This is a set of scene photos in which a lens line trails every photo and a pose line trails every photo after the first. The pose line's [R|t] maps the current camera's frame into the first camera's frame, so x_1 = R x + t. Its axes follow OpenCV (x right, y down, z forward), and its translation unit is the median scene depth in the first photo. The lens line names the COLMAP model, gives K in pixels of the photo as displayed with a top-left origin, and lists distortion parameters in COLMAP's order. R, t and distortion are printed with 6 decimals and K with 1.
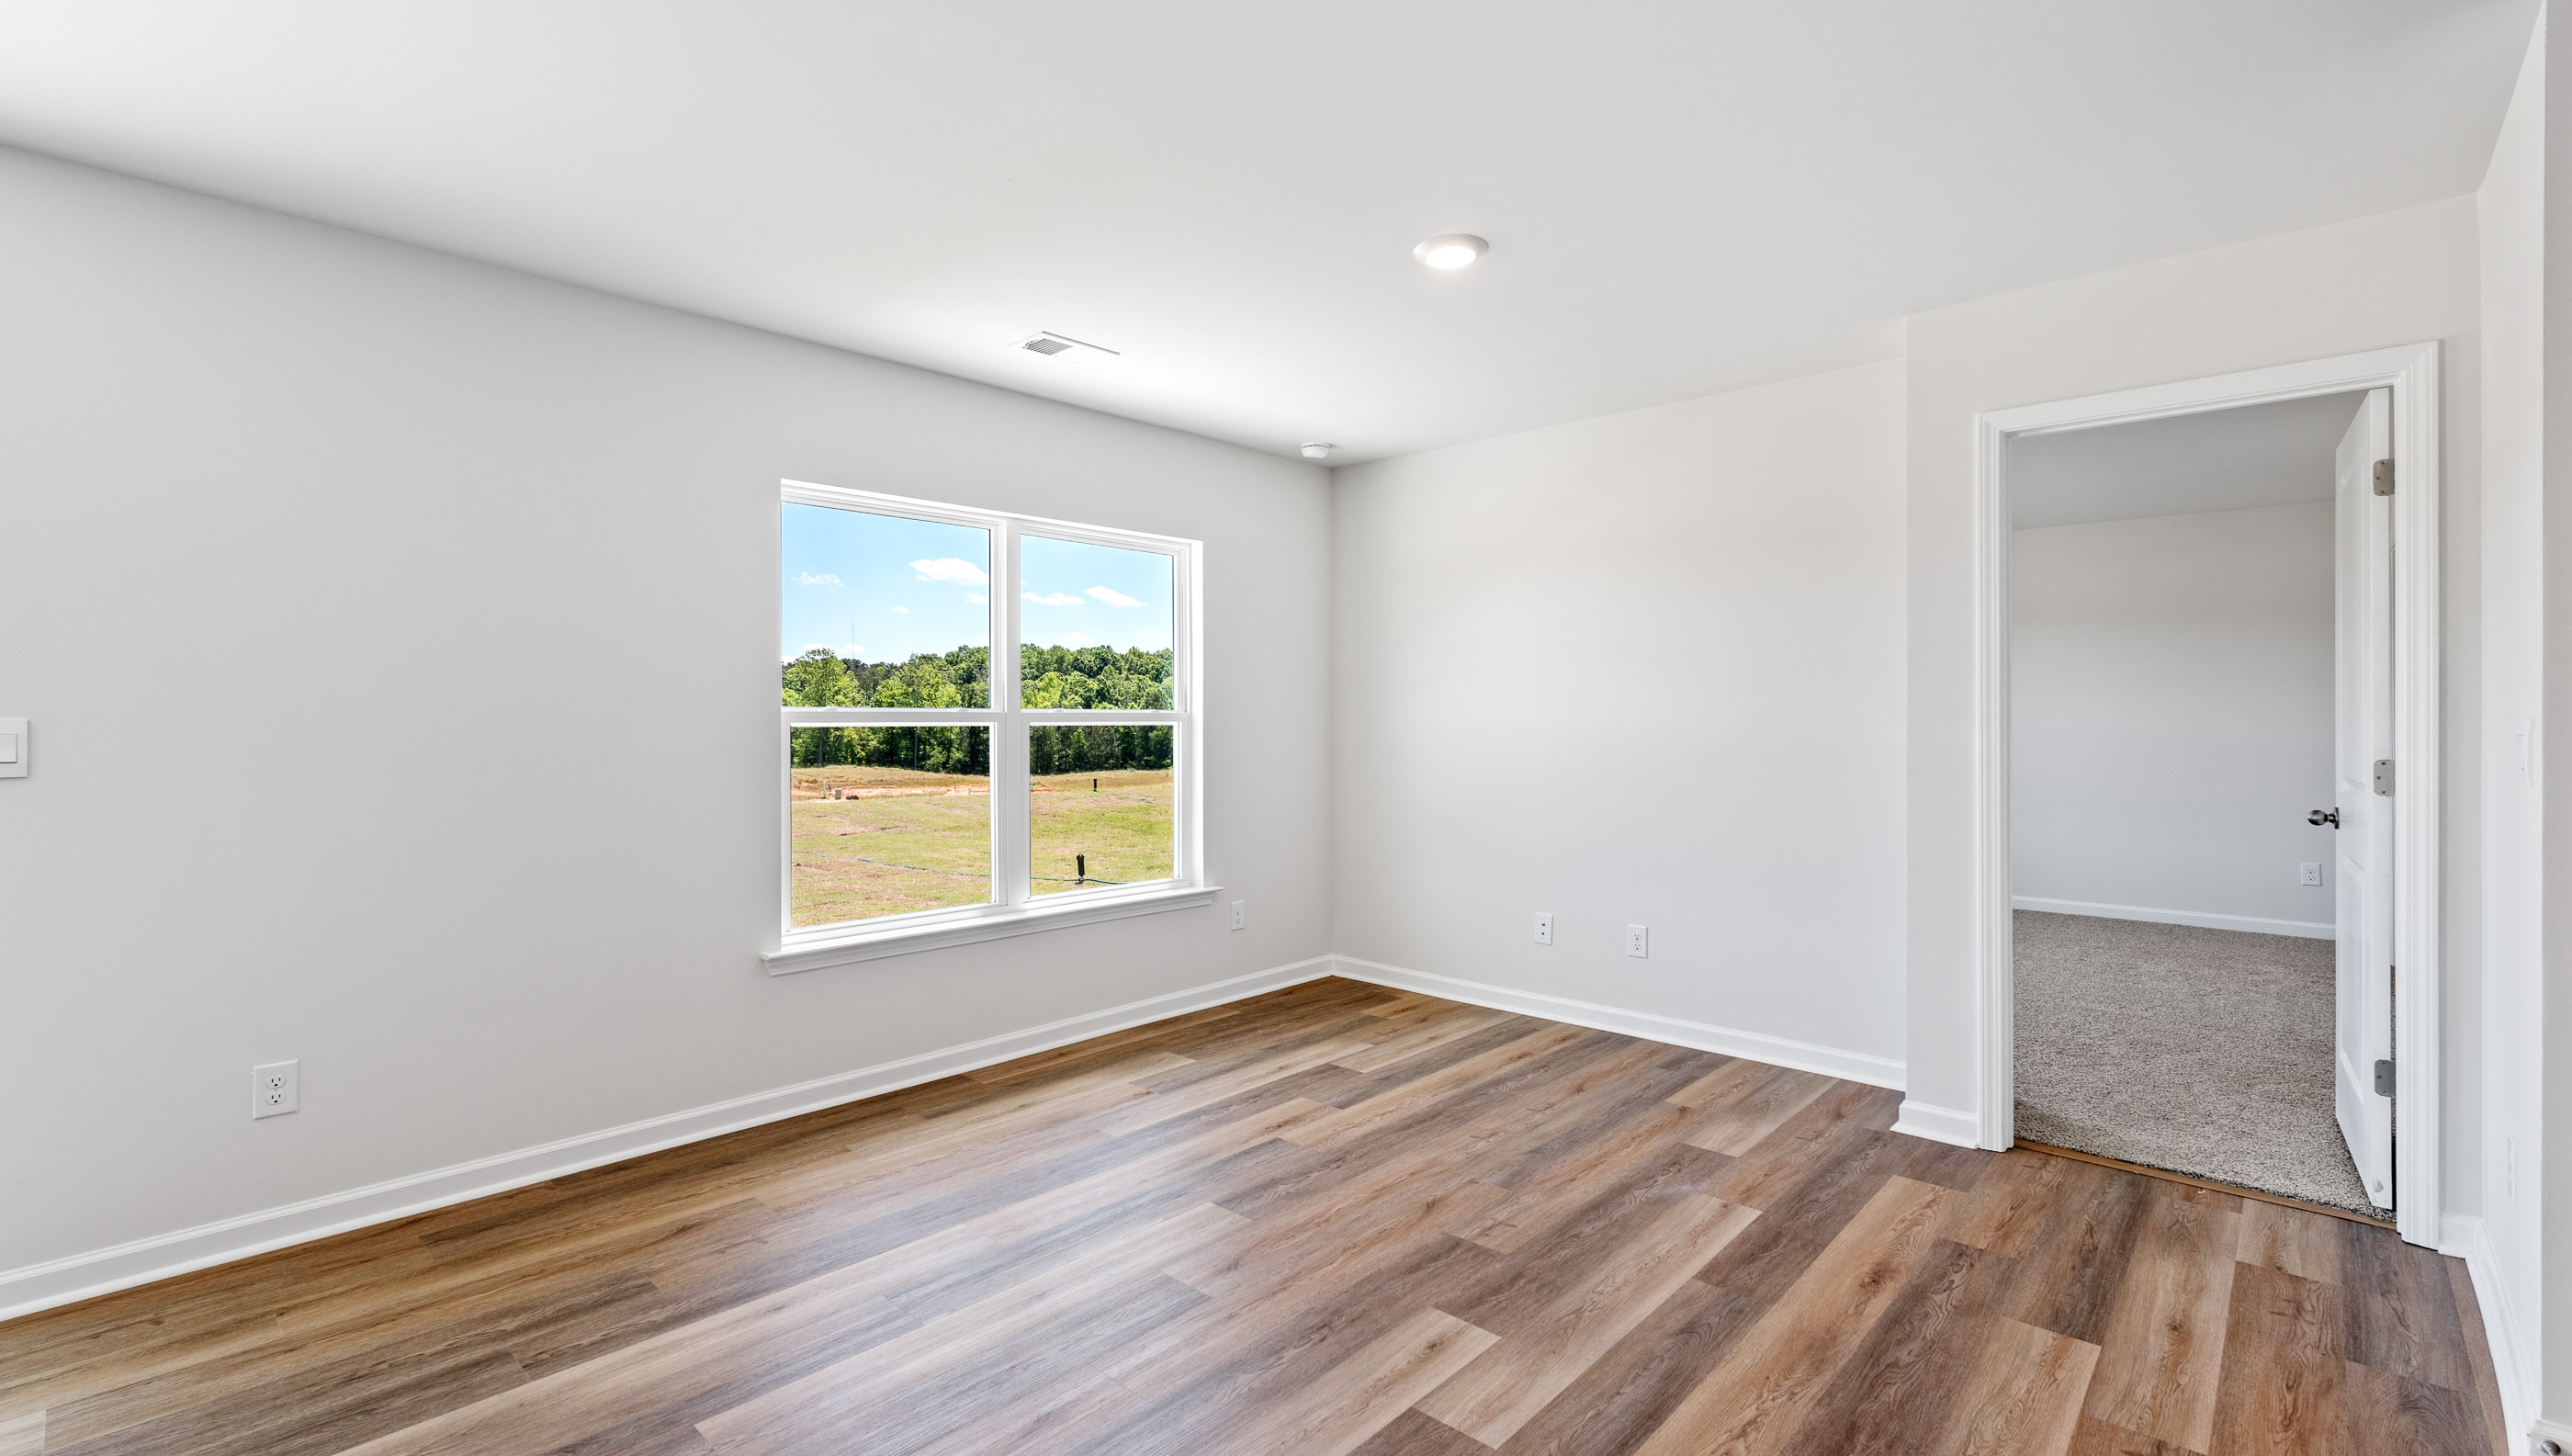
lens RADIAL K [[1101.4, 0, 1286.0], [0, 1101.4, 728.0], [0, 0, 1]] dist [0.000674, 0.000467]
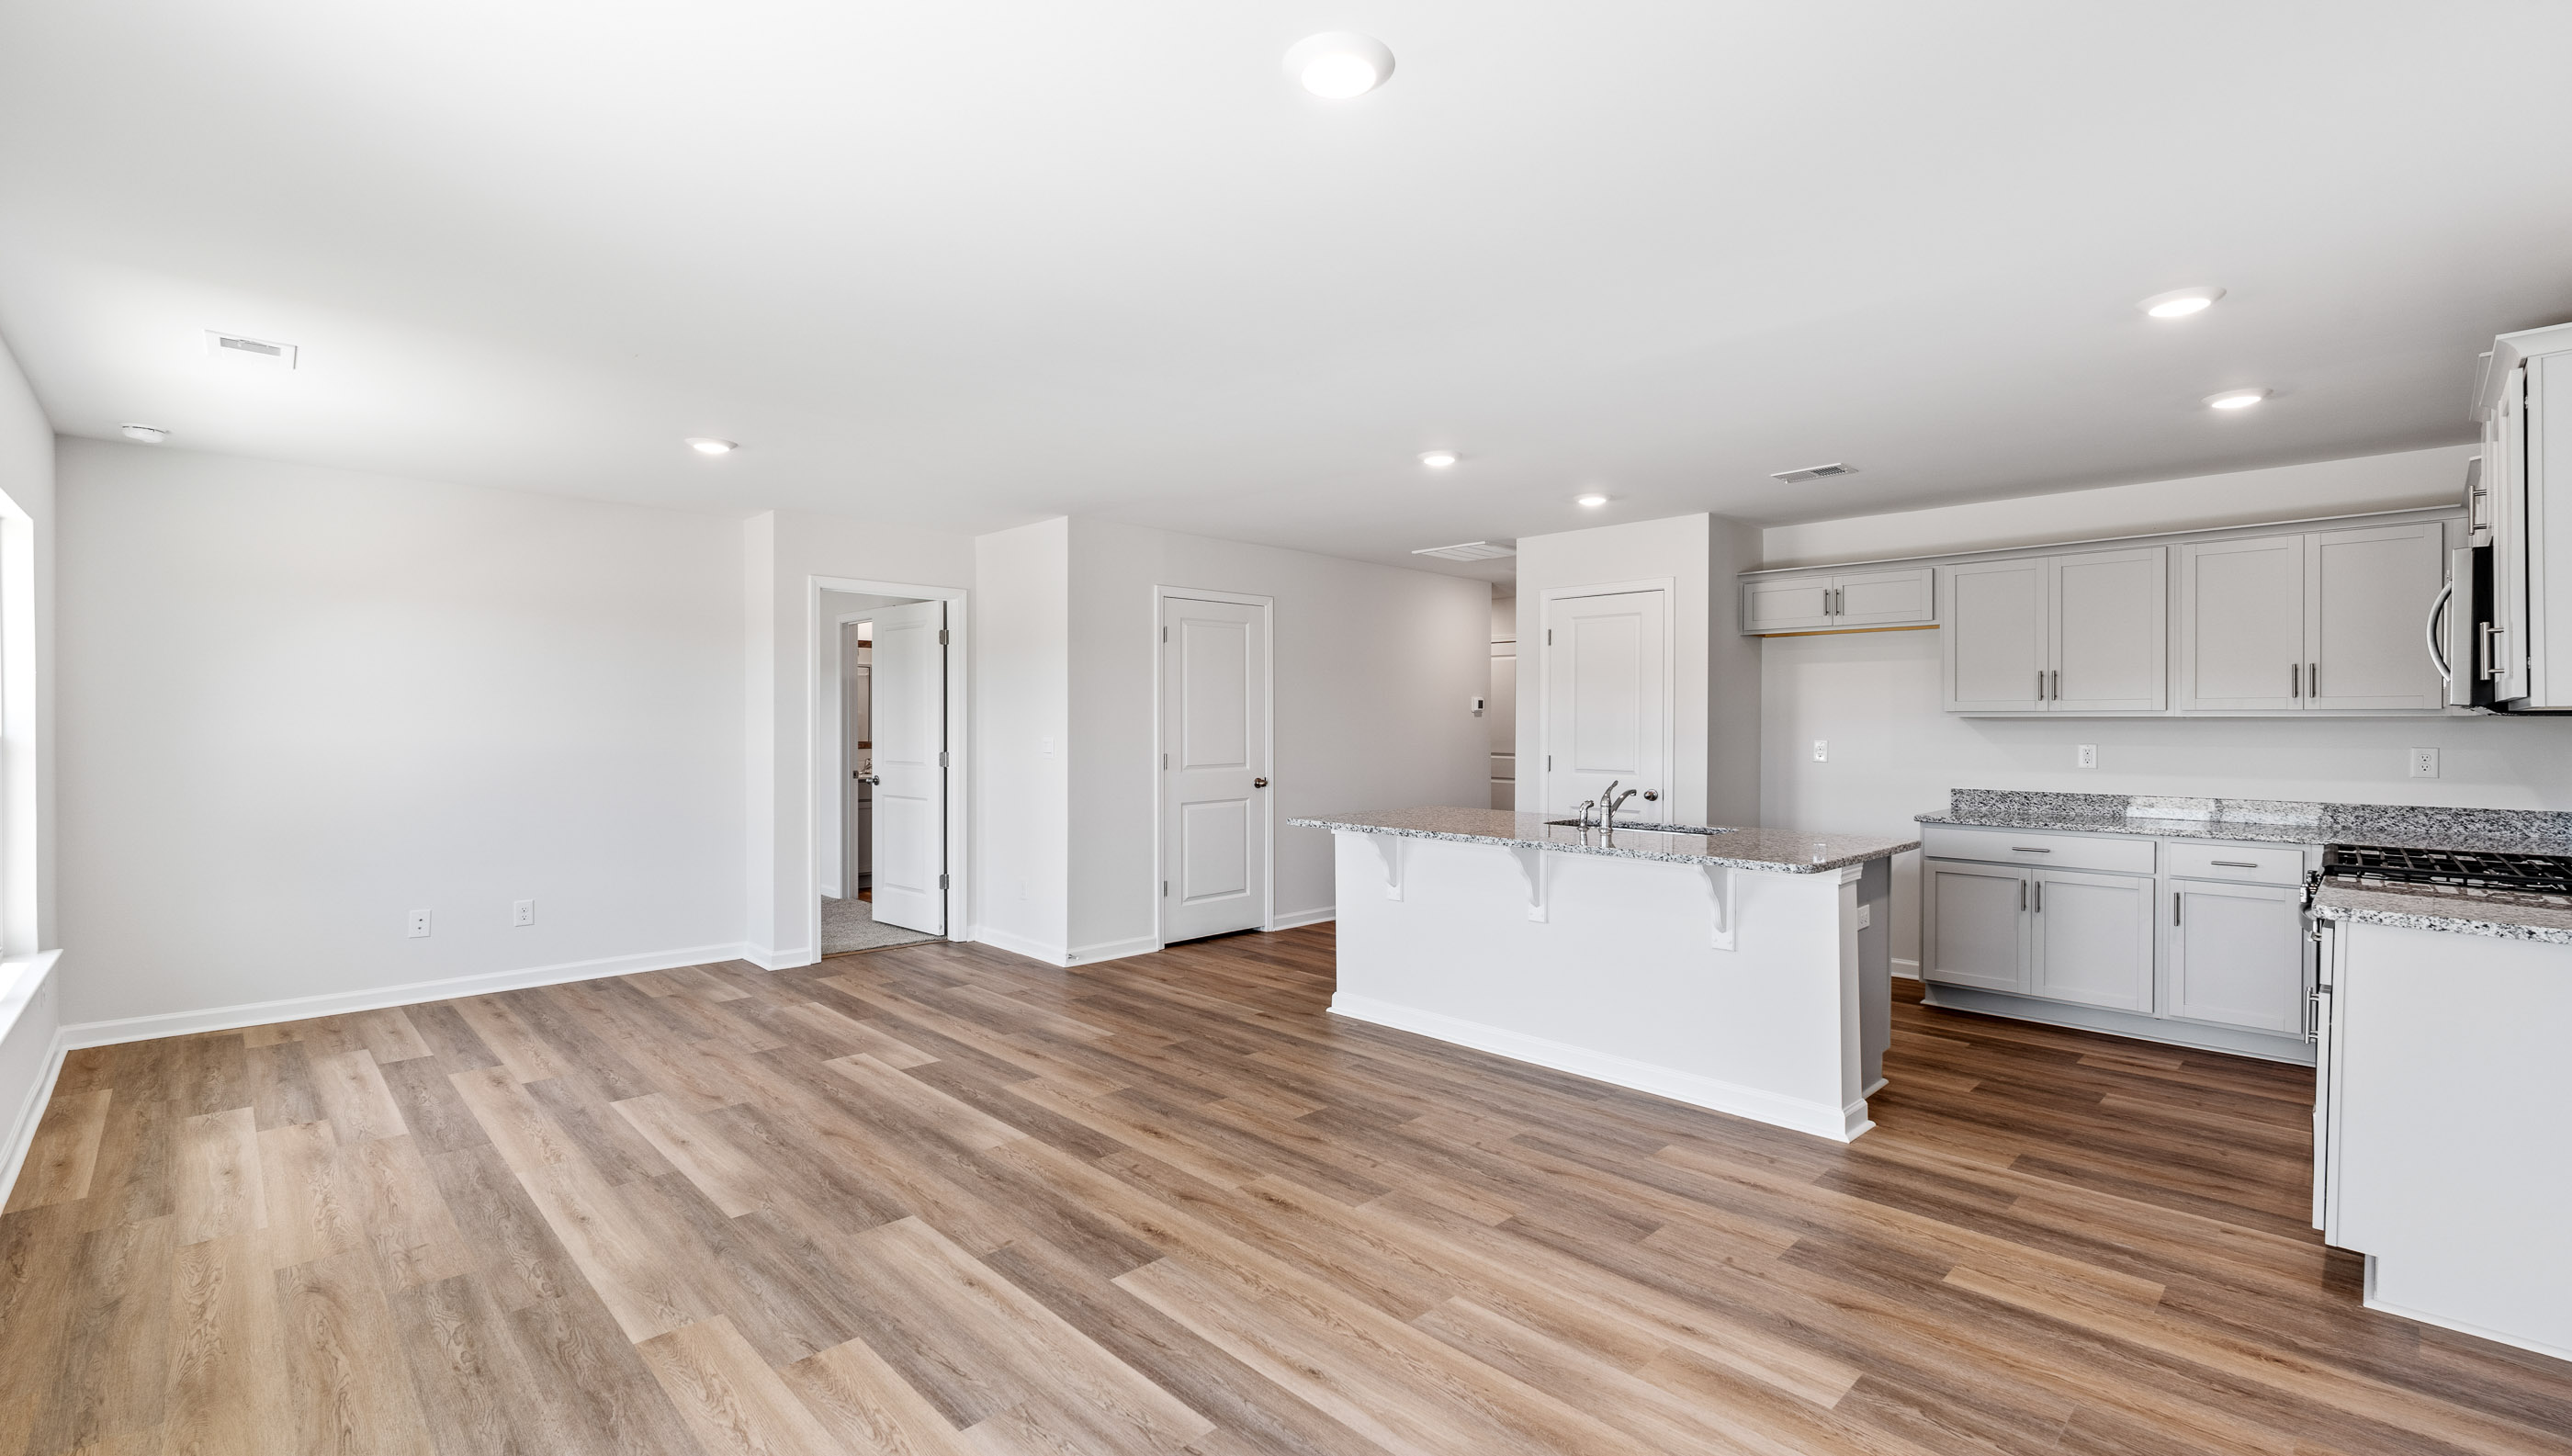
lens RADIAL K [[1101.4, 0, 1286.0], [0, 1101.4, 728.0], [0, 0, 1]] dist [0.000674, 0.000467]
pose [[0.037426, 0.001054, 0.999299, -1.384684], [0.001101, 0.999999, -0.001096, -0.022730], [-0.999299, 0.001141, 0.037425, 0.129203]]
